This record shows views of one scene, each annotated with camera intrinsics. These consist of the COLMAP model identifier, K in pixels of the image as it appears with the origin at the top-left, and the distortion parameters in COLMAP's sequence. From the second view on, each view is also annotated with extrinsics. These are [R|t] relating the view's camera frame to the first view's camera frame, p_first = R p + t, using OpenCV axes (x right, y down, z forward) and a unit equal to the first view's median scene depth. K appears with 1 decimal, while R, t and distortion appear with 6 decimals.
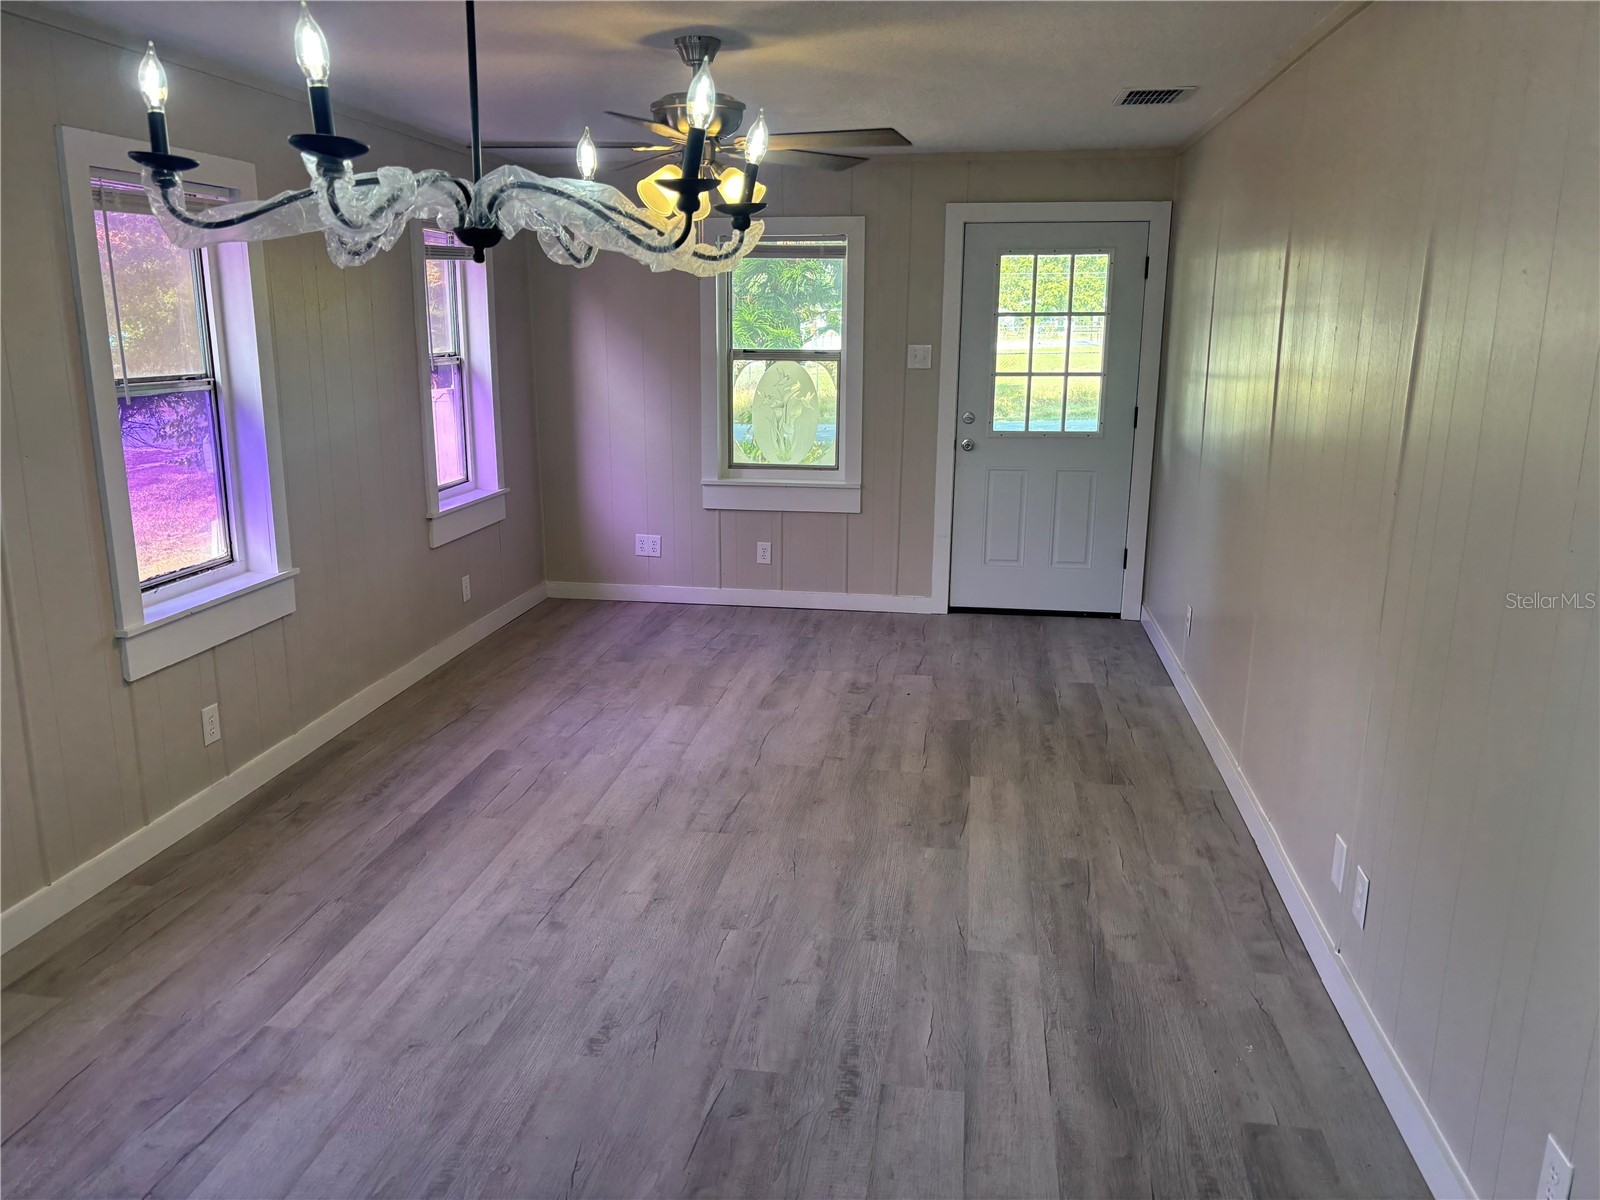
lens RADIAL K [[1211.4, 0, 780.4], [0, 1211.4, 600.2], [0, 0, 1]] dist [0.038410, -0.002453]
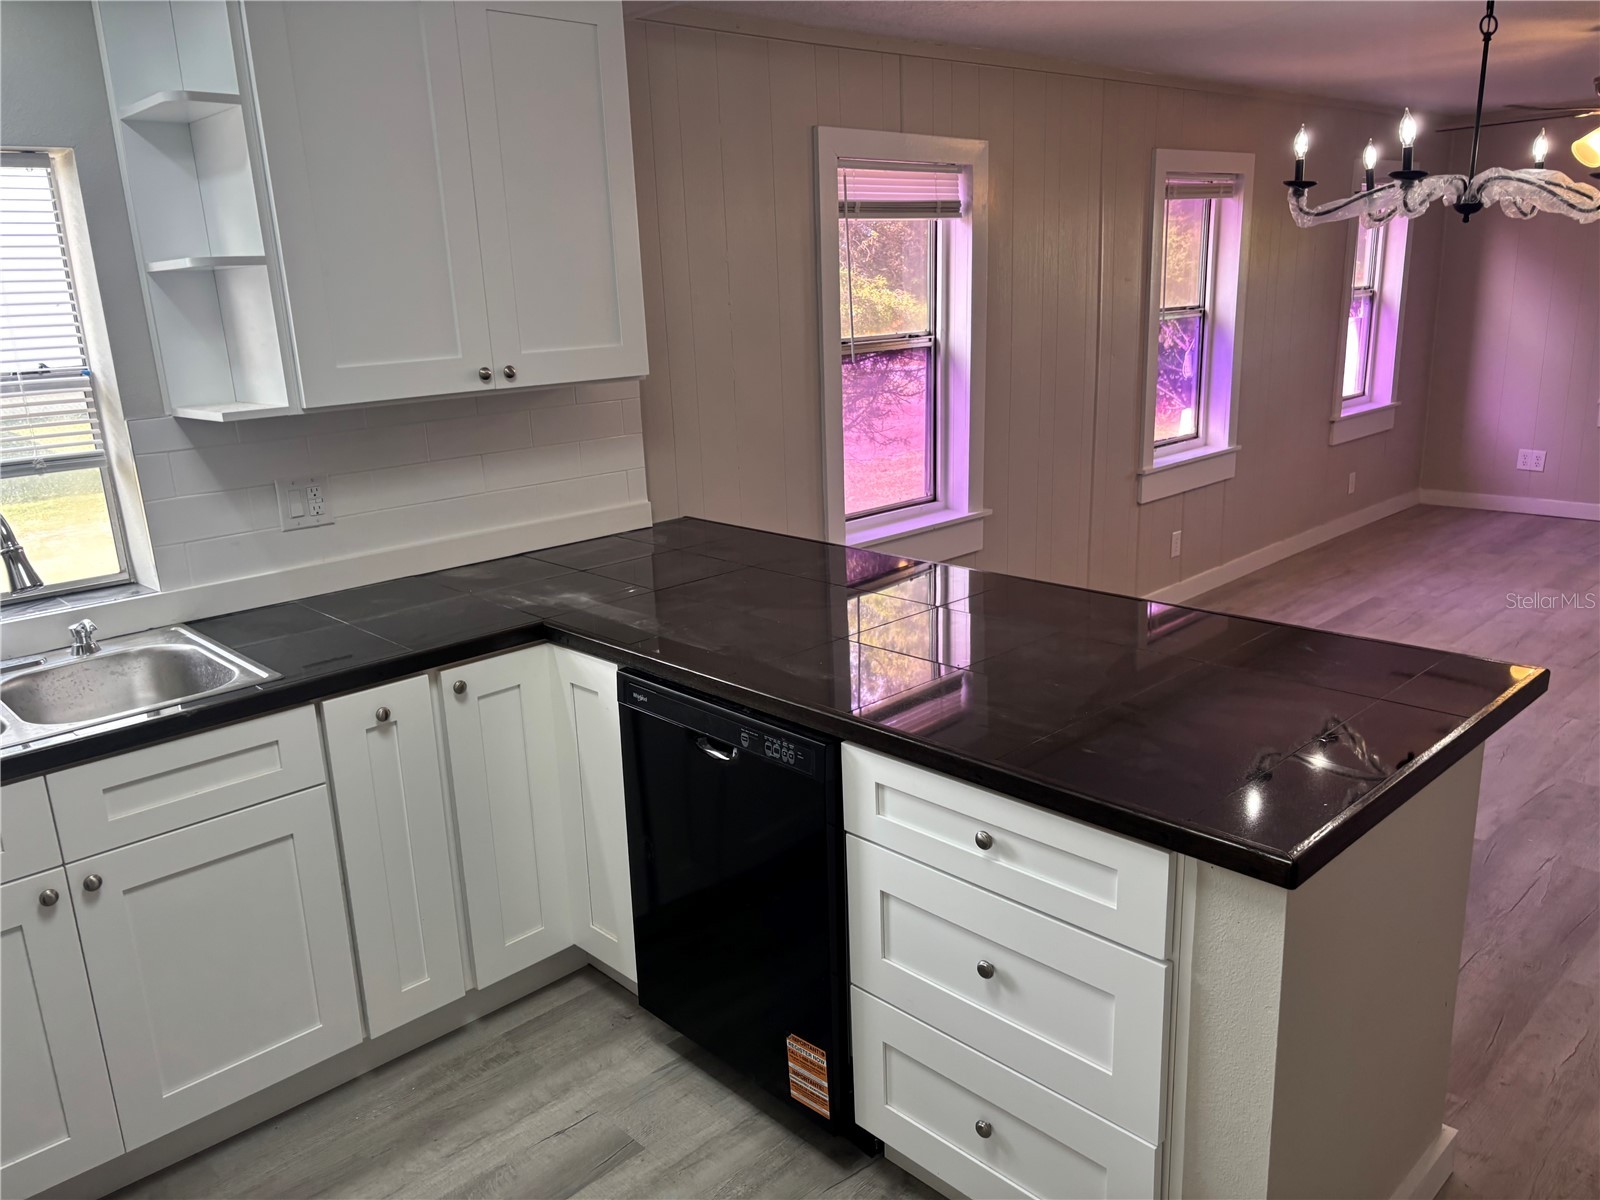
lens RADIAL K [[1199.9, 0, 800.0], [0, 1199.9, 600.0], [0, 0, 1]] dist [0.050958, -0.048242]
pose [[0.799115, 0.122305, -0.588605, 0.036769], [-0.096362, 0.992486, 0.075402, 0.095997], [0.593405, -0.003536, 0.804896, -0.421007]]
